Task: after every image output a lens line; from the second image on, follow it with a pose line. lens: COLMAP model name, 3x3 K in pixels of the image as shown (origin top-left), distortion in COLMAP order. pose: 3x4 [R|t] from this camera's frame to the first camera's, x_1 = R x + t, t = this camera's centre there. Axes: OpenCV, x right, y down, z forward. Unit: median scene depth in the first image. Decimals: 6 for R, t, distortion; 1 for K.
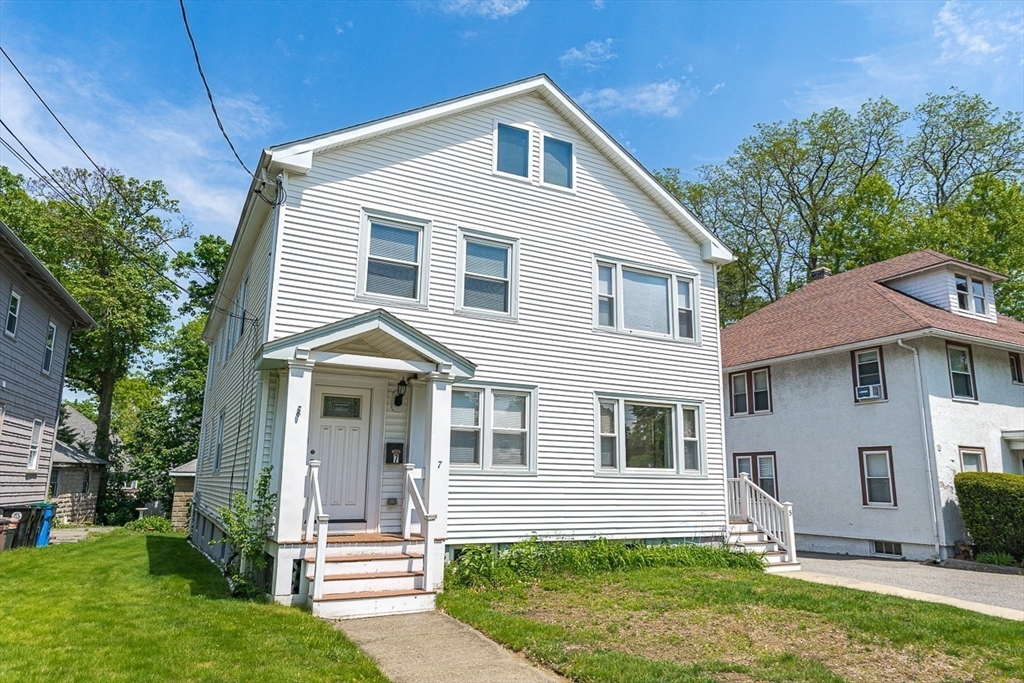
lens RADIAL K [[694.6, 0, 512.0], [0, 694.6, 341.5], [0, 0, 1]] dist [-0.025407, -0.001904]
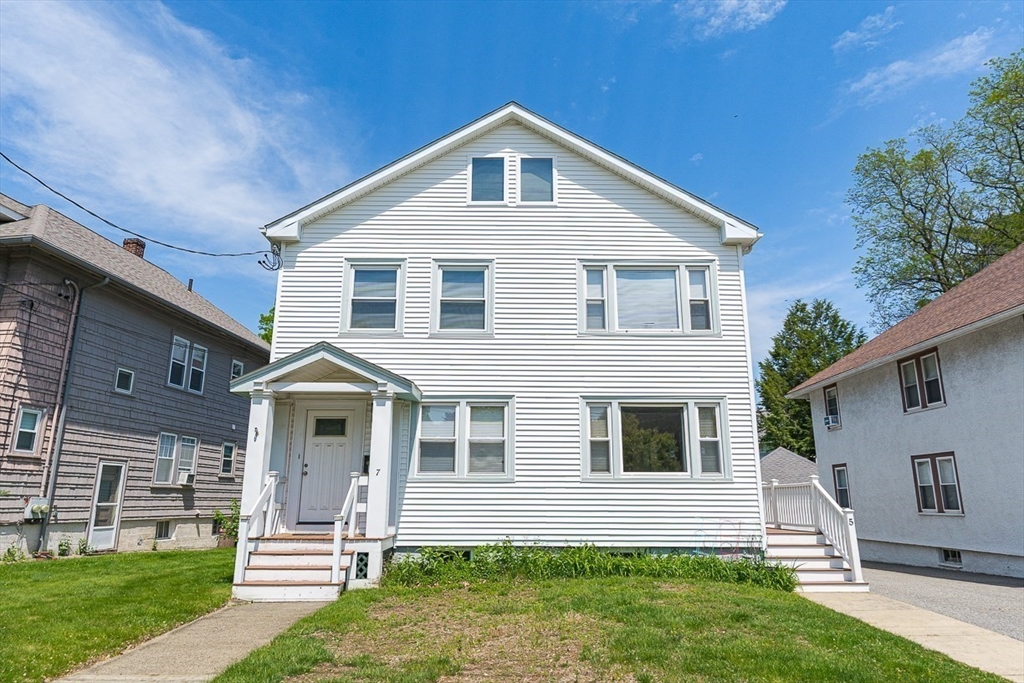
lens RADIAL K [[657.2, 0, 512.0], [0, 657.2, 341.5], [0, 0, 1]] dist [0.002044, -0.000086]
pose [[0.881055, -0.122675, -0.456830, 0.467159], [0.102819, 0.992360, -0.068185, 0.047755], [0.461705, 0.013104, 0.886937, 0.114905]]
